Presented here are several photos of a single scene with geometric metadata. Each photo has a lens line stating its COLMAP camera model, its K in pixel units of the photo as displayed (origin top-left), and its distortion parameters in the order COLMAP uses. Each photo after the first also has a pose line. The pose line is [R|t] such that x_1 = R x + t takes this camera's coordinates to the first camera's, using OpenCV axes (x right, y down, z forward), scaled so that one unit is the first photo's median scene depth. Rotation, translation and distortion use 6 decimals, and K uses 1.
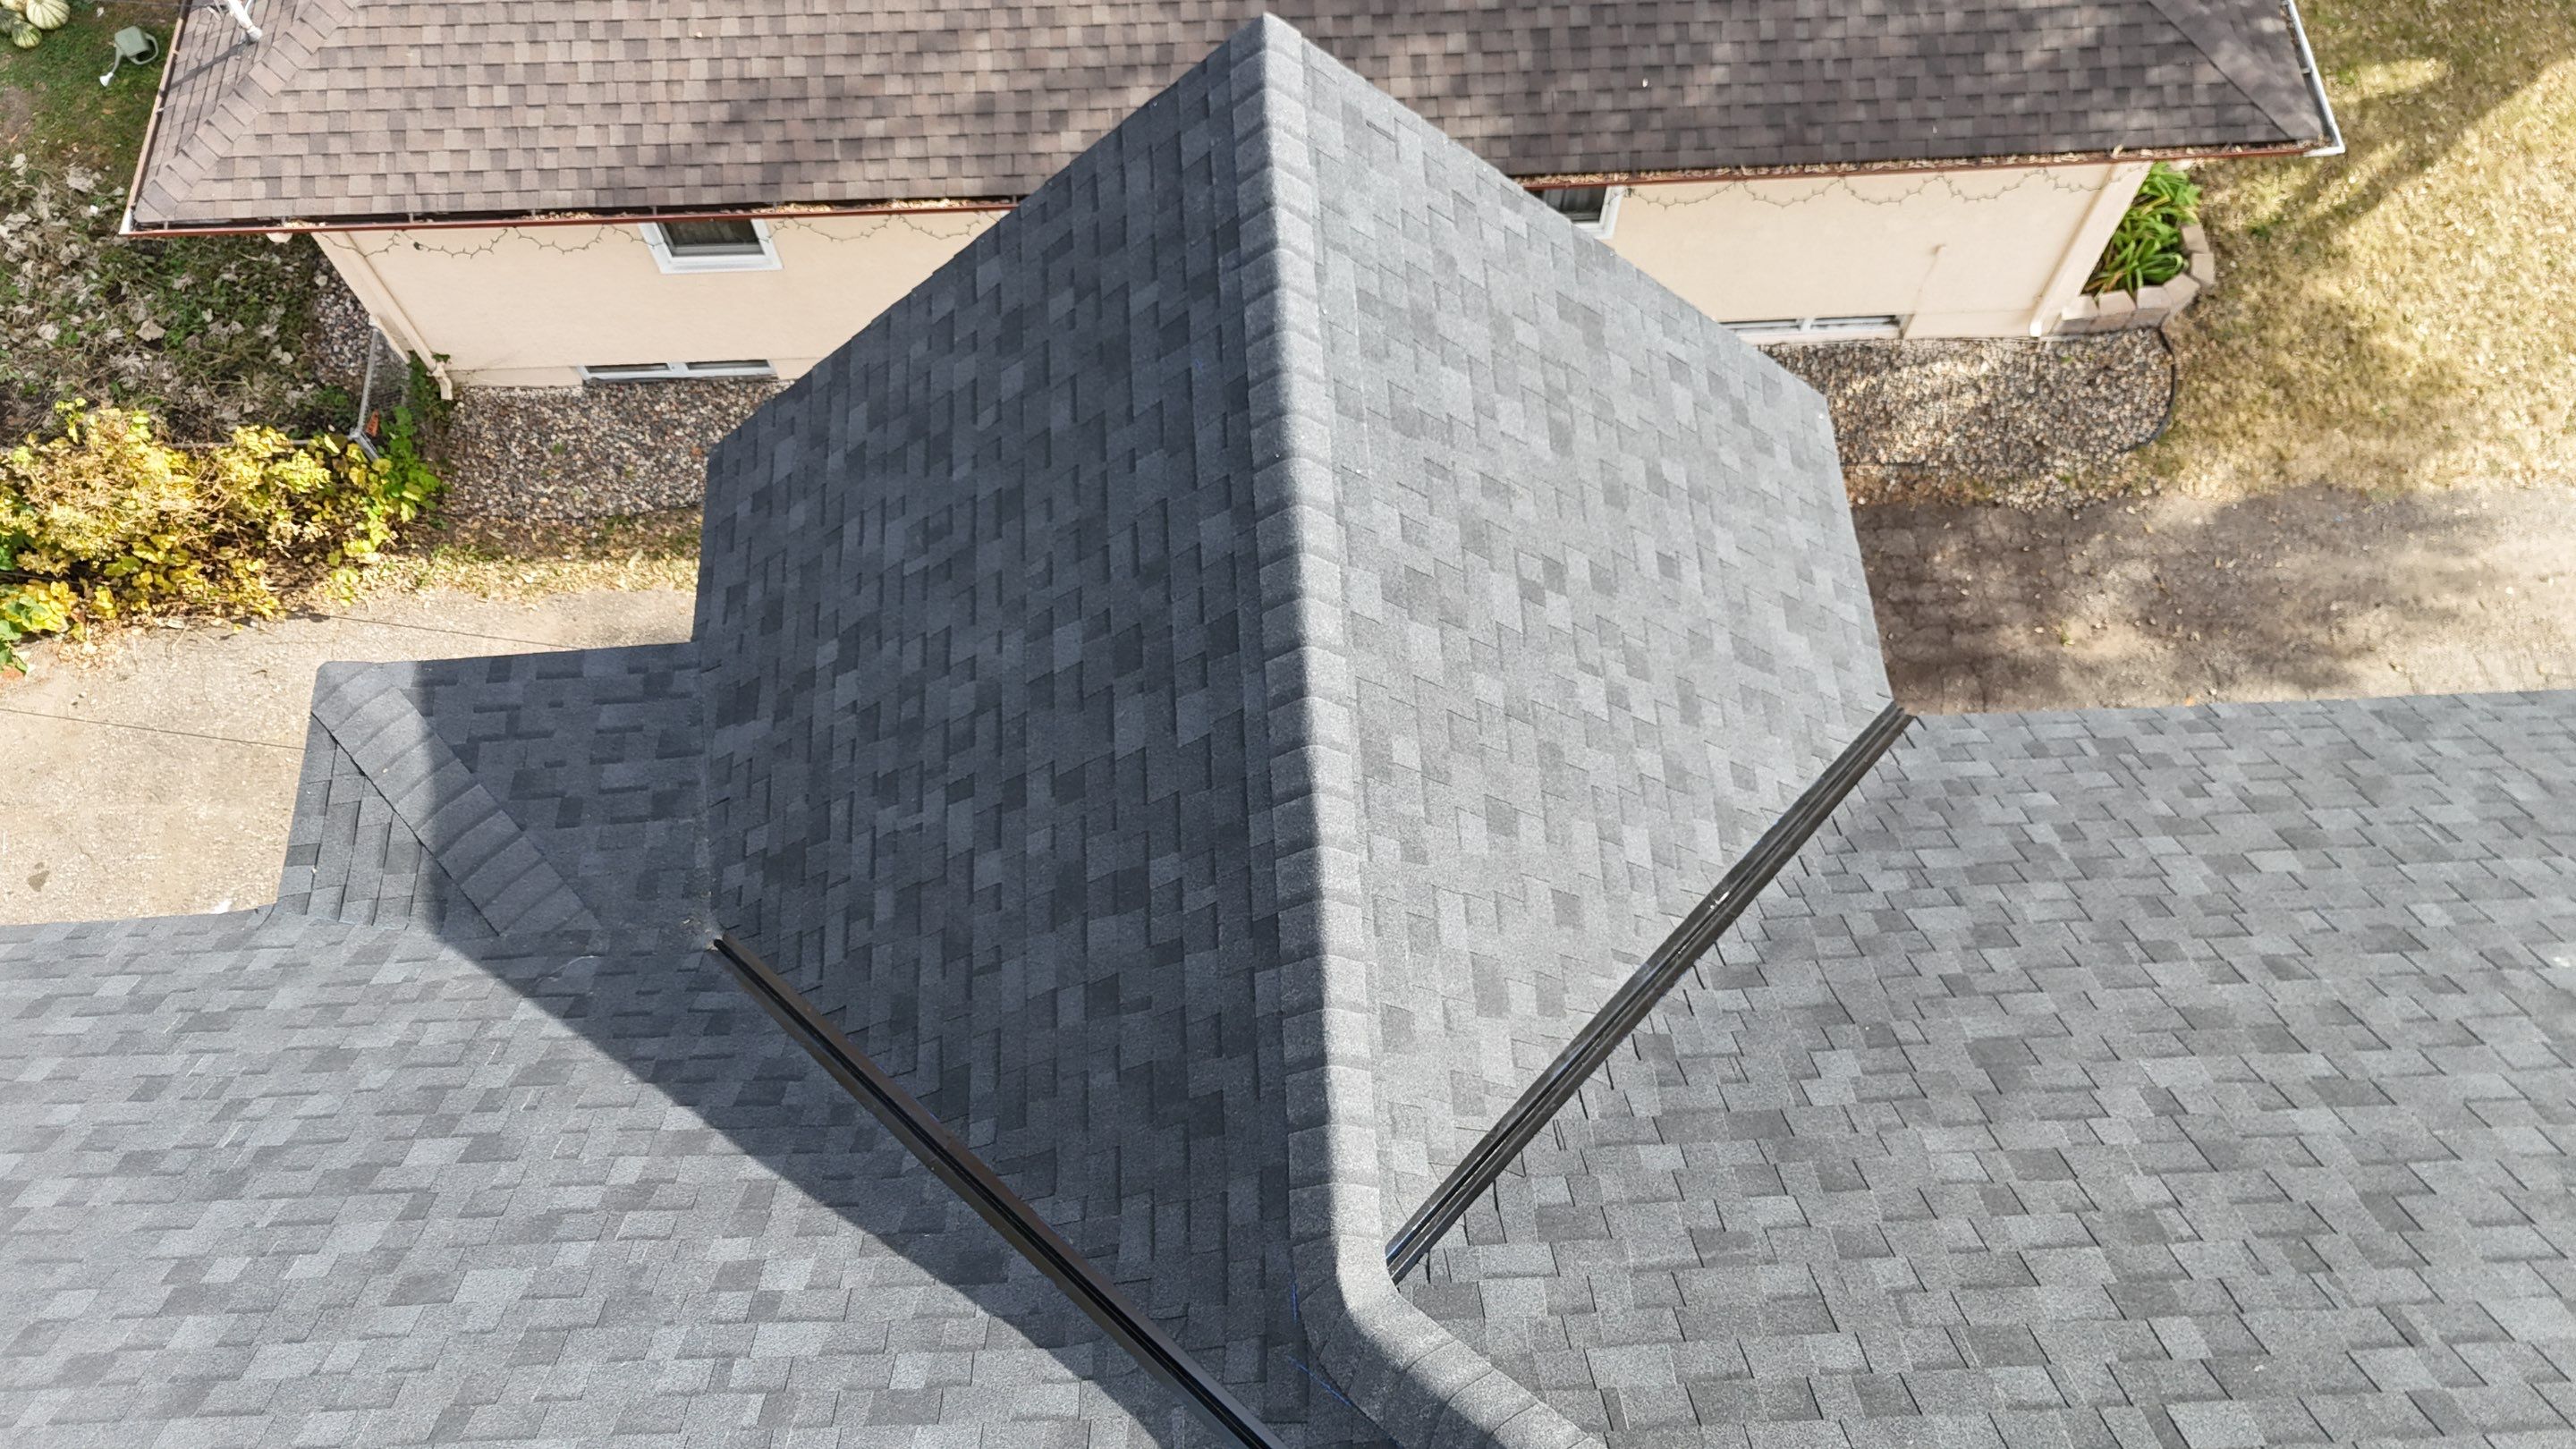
lens RADIAL K [[1895.5, 0, 1292.3], [0, 1895.5, 733.7], [0, 0, 1]] dist [0.069627, -0.067527]
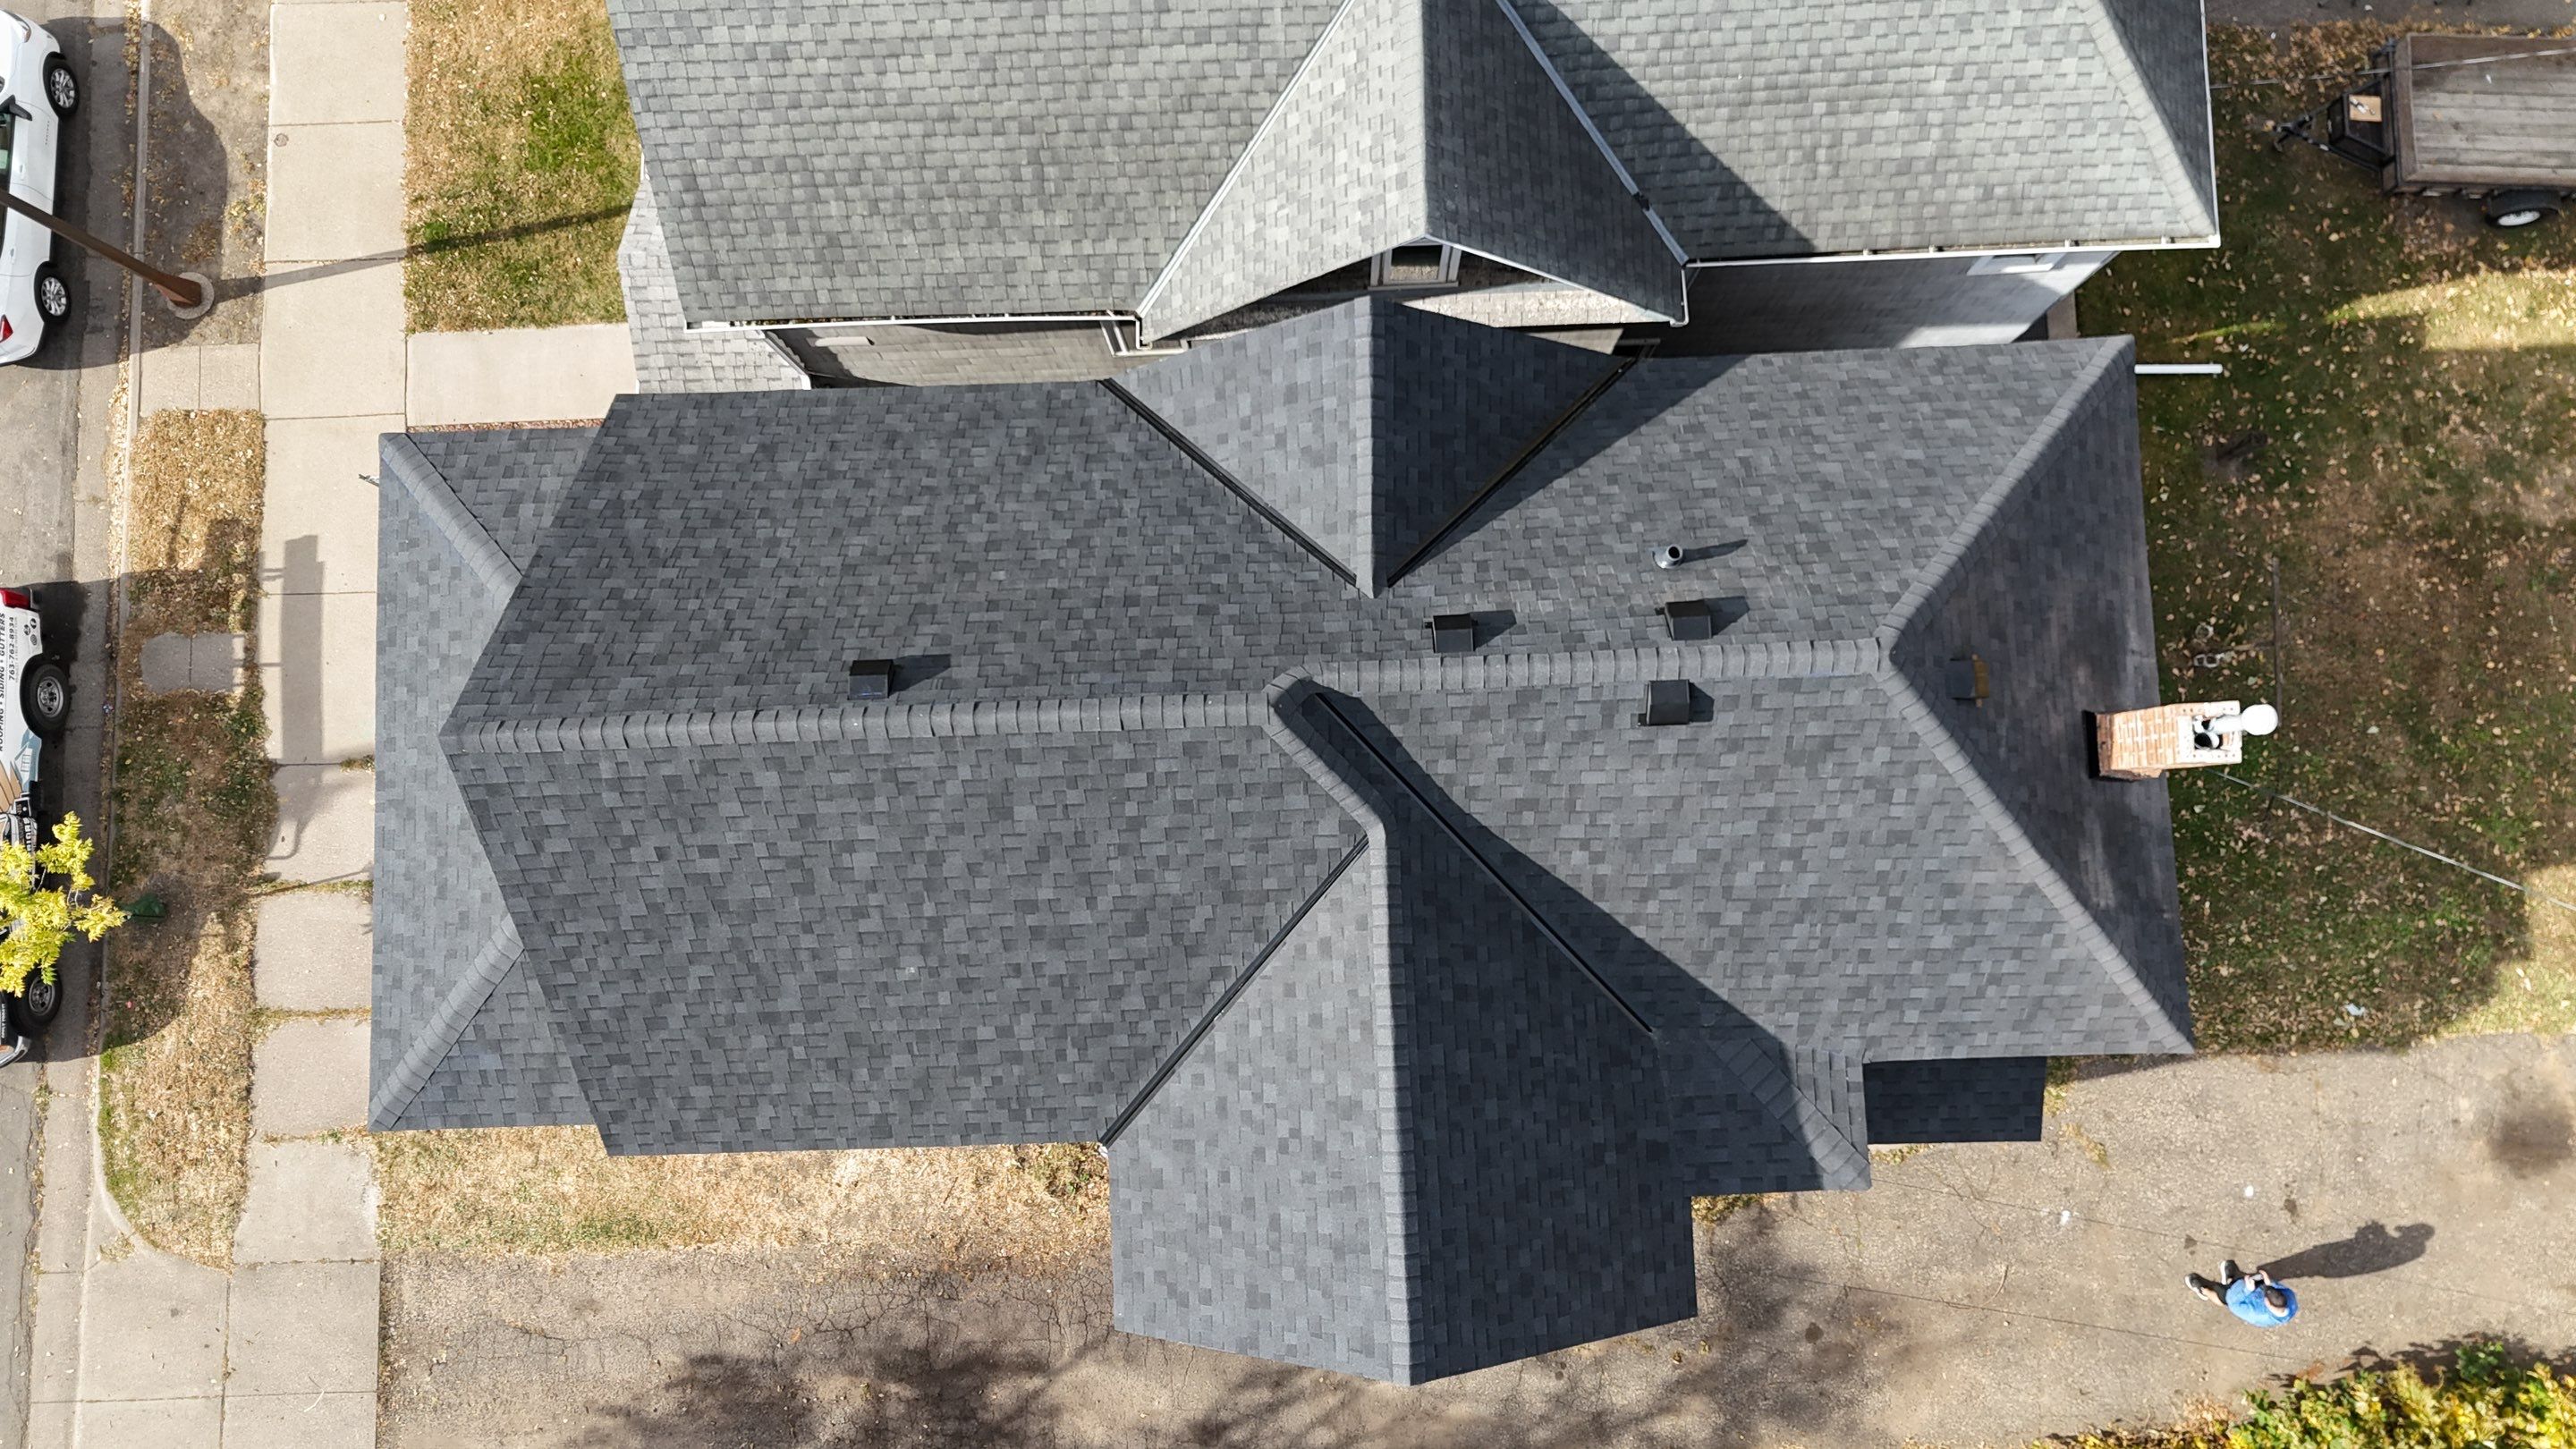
lens RADIAL K [[1895.5, 0, 1272.4], [0, 1895.5, 732.5], [0, 0, 1]] dist [0.069627, -0.067527]
pose [[-0.998692, -0.009528, 0.050232, 0.037667], [0.033439, -0.864937, 0.500766, -0.776359], [0.038677, 0.501791, 0.864124, -1.214474]]
